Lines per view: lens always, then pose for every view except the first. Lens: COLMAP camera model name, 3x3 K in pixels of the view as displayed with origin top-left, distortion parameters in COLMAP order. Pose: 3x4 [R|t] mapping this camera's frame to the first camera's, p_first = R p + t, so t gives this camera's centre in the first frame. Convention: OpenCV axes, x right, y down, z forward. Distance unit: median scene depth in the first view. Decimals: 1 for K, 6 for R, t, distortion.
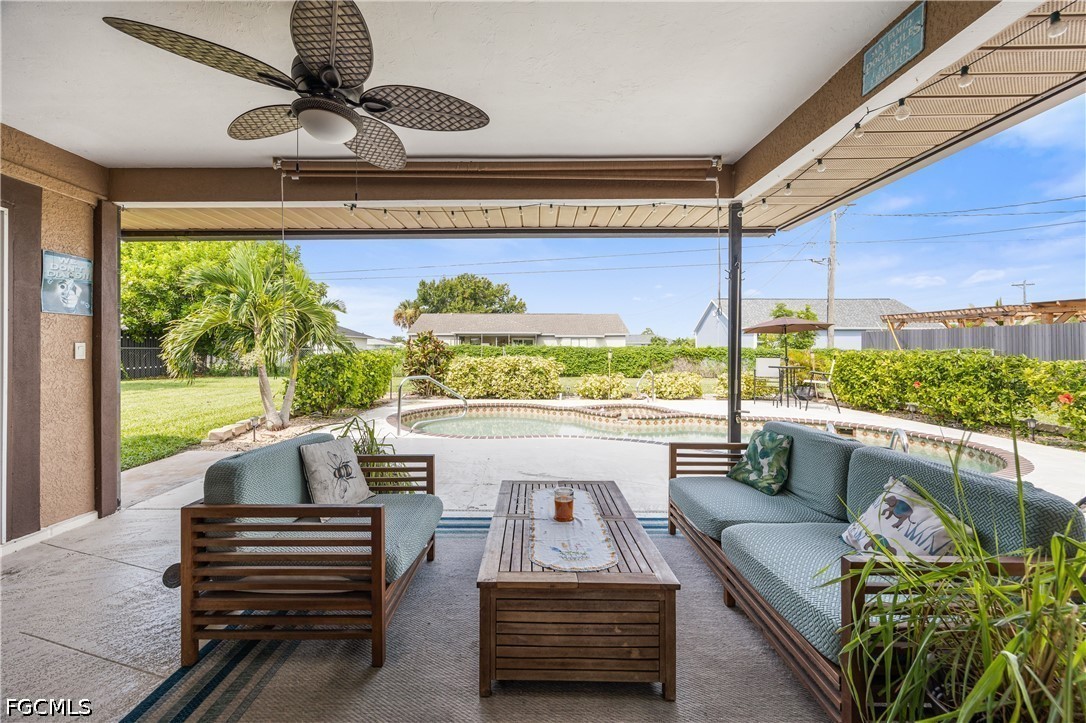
lens RADIAL K [[426.1, 0, 525.2], [0, 426.1, 348.2], [0, 0, 1]] dist [0.000537, 0.000126]
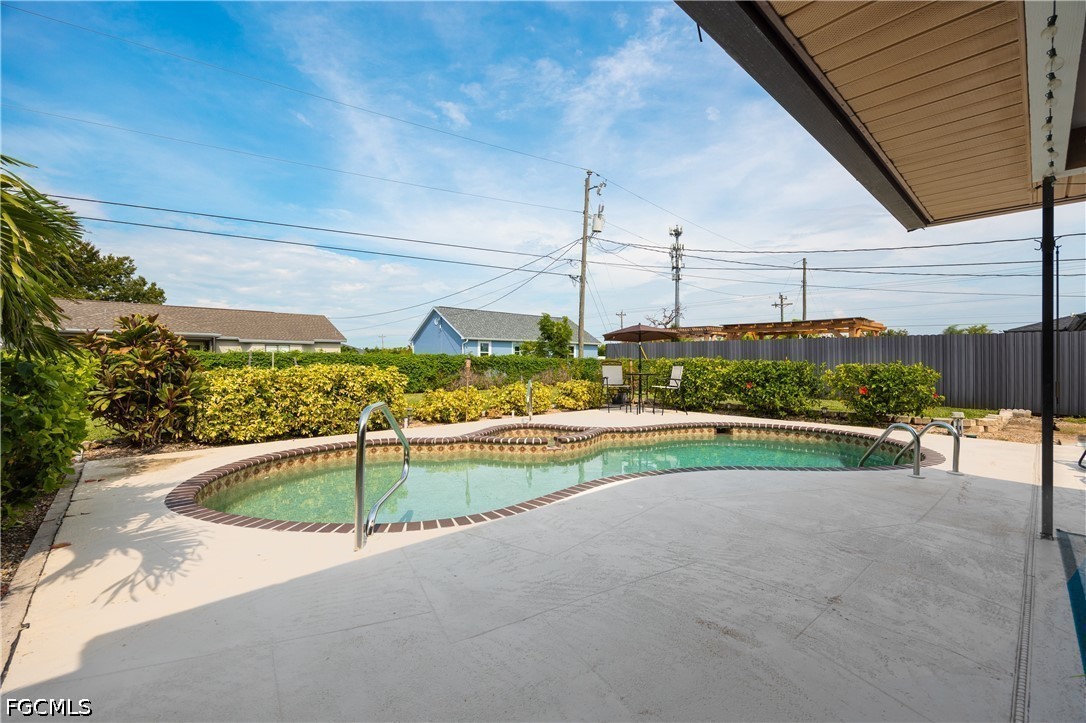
lens RADIAL K [[459.8, 0, 542.0], [0, 459.8, 365.6], [0, 0, 1]] dist [-0.013534, -0.000162]
pose [[0.729387, -0.005503, 0.684080, -0.268294], [-0.003261, 0.999928, 0.011521, 0.010967], [-0.684094, -0.010634, 0.729316, 0.314074]]
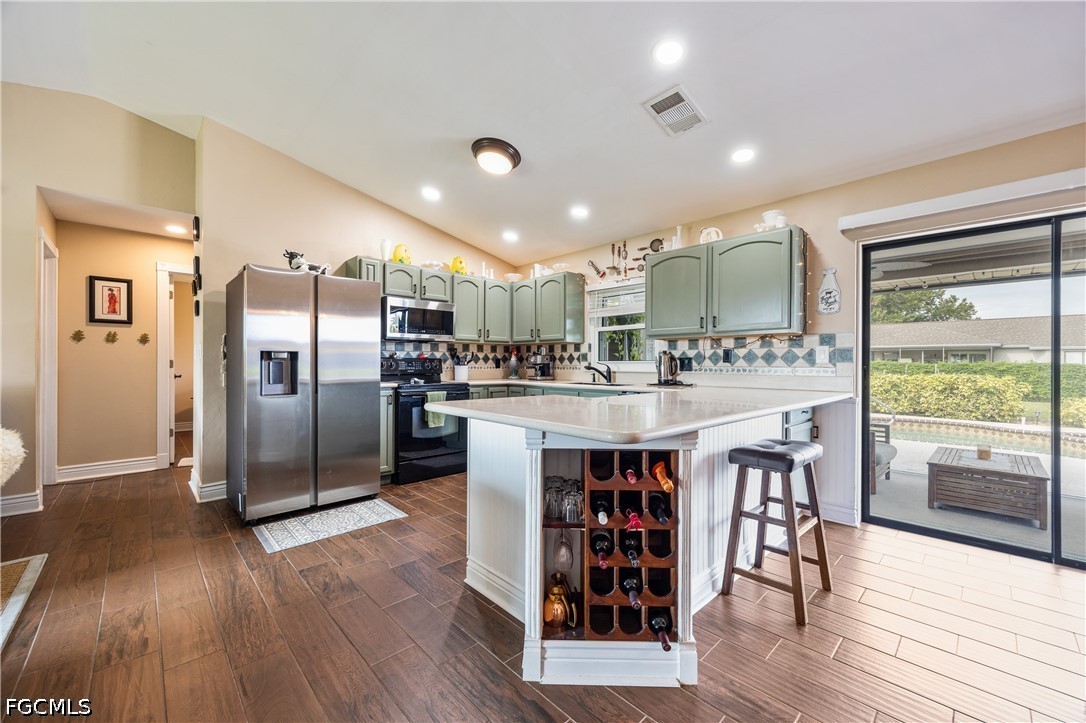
lens RADIAL K [[424.8, 0, 543.9], [0, 424.8, 363.0], [0, 0, 1]] dist [0.004042, 0.000351]
pose [[0.703482, 0.000327, -0.710713, 0.012343], [-0.000644, 1.000000, -0.000177, -0.006205], [0.710713, 0.000582, 0.703482, -0.342663]]
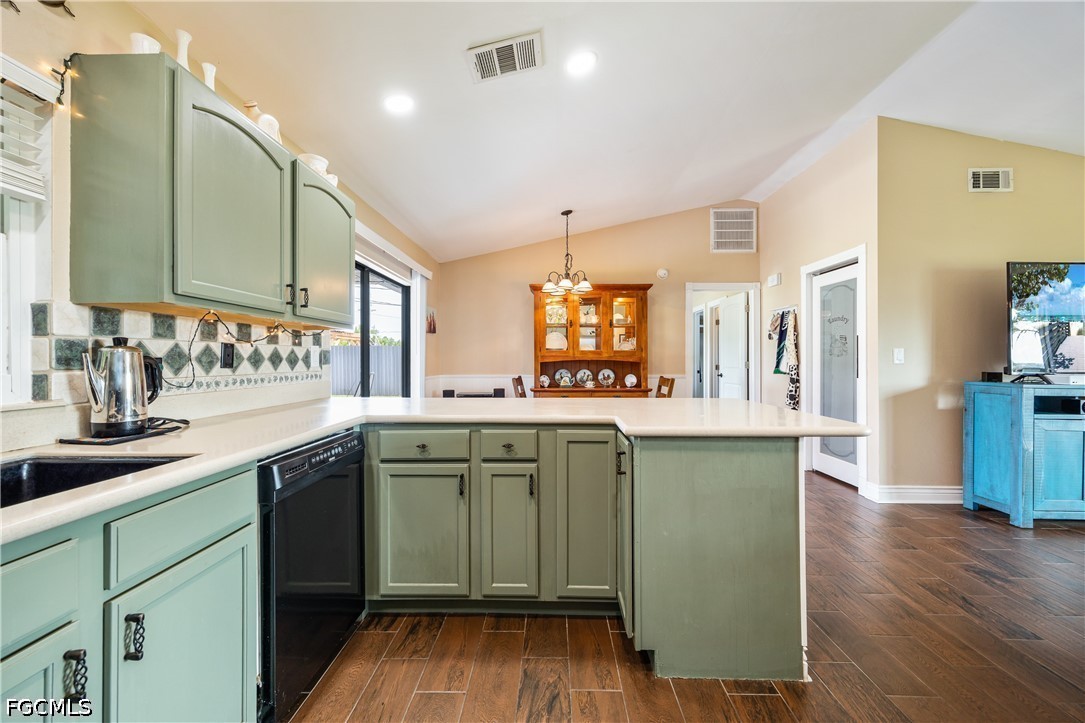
lens RADIAL K [[427.6, 0, 546.7], [0, 427.6, 356.8], [0, 0, 1]] dist [0.002542, 0.000238]
pose [[0.000068, 0.005164, 0.999987, -0.316289], [-0.003181, 0.999982, -0.005163, -0.011150], [-0.999995, -0.003181, 0.000084, -0.129031]]
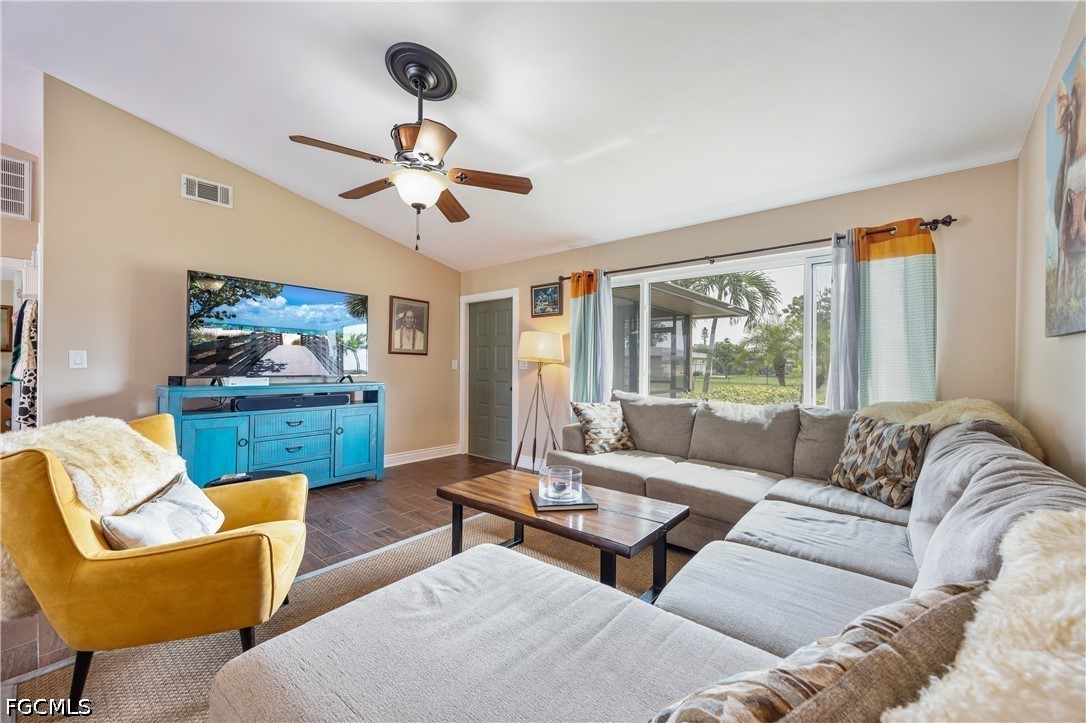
lens RADIAL K [[424.8, 0, 543.9], [0, 424.8, 363.0], [0, 0, 1]] dist [0.004042, 0.000351]
pose [[-0.784088, -0.008222, 0.620595, -0.415404], [-0.010316, 0.999947, 0.000214, -0.015639], [-0.620564, -0.006234, -0.784131, -0.378585]]
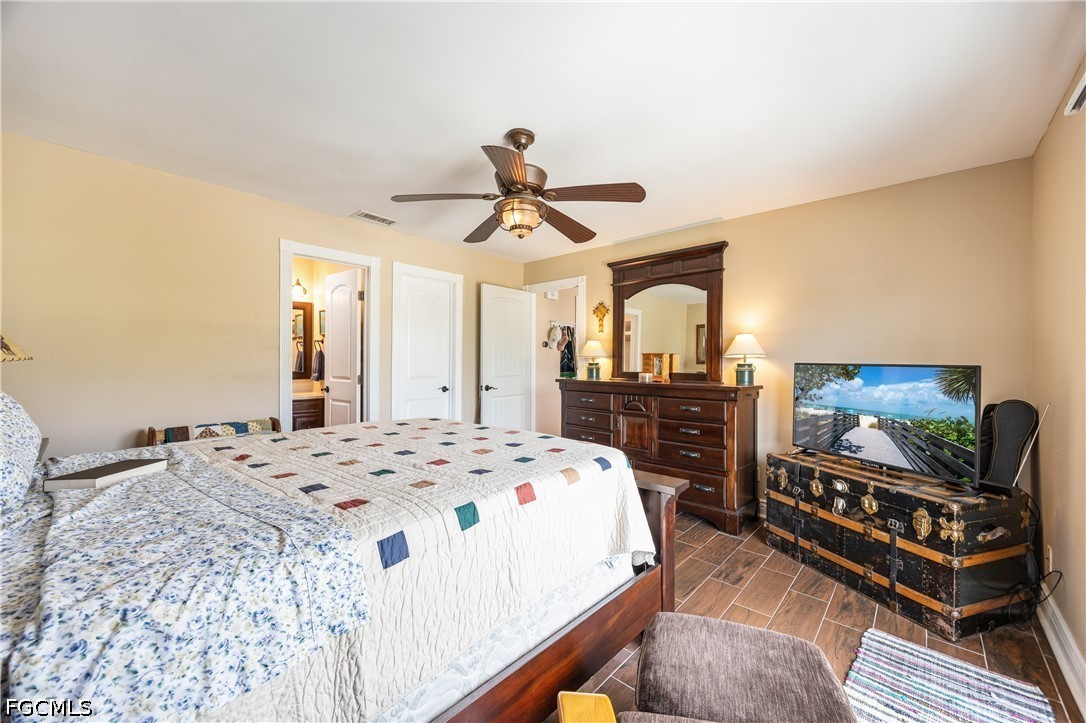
lens RADIAL K [[428.0, 0, 547.2], [0, 428.0, 356.8], [0, 0, 1]] dist [0.002542, 0.000238]
pose [[0.946123, 0.000050, 0.323809, -0.379718], [0.001781, 0.999984, -0.005356, -0.087756], [-0.323804, 0.005644, 0.946107, -0.789802]]
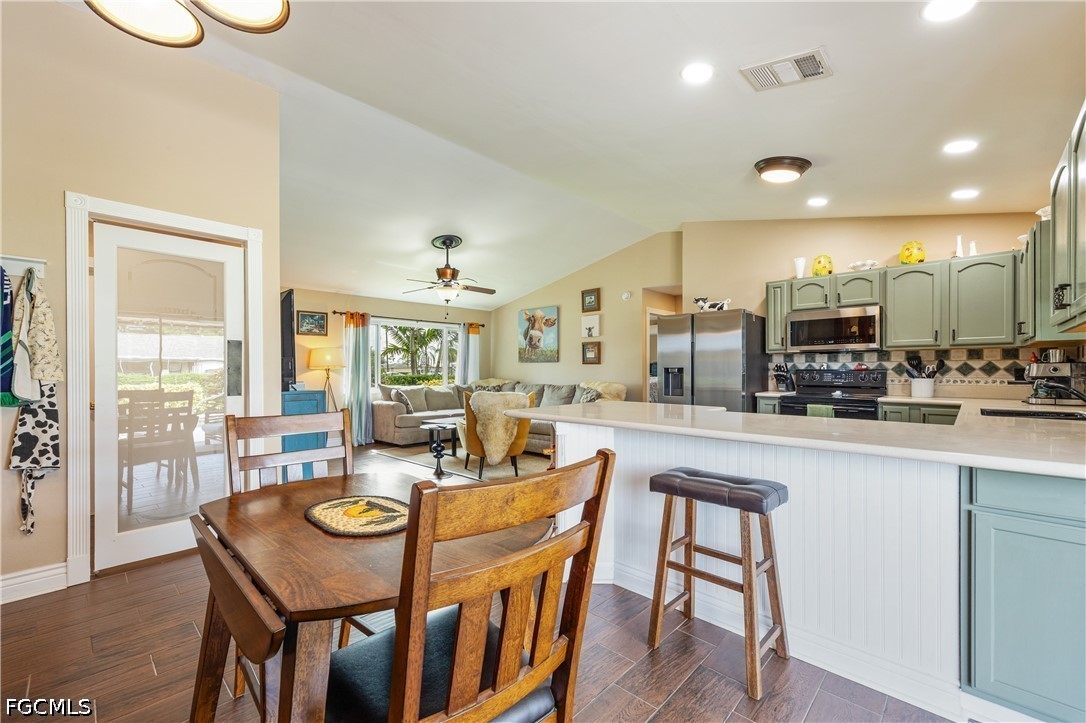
lens RADIAL K [[440.2, 0, 538.2], [0, 440.2, 371.5], [0, 0, 1]] dist [0.011463, 0.000155]
pose [[-0.676885, 0.003599, -0.736080, 0.122591], [0.005300, 0.999986, 0.000015, -0.011208], [0.736070, -0.003891, -0.676894, -0.055806]]
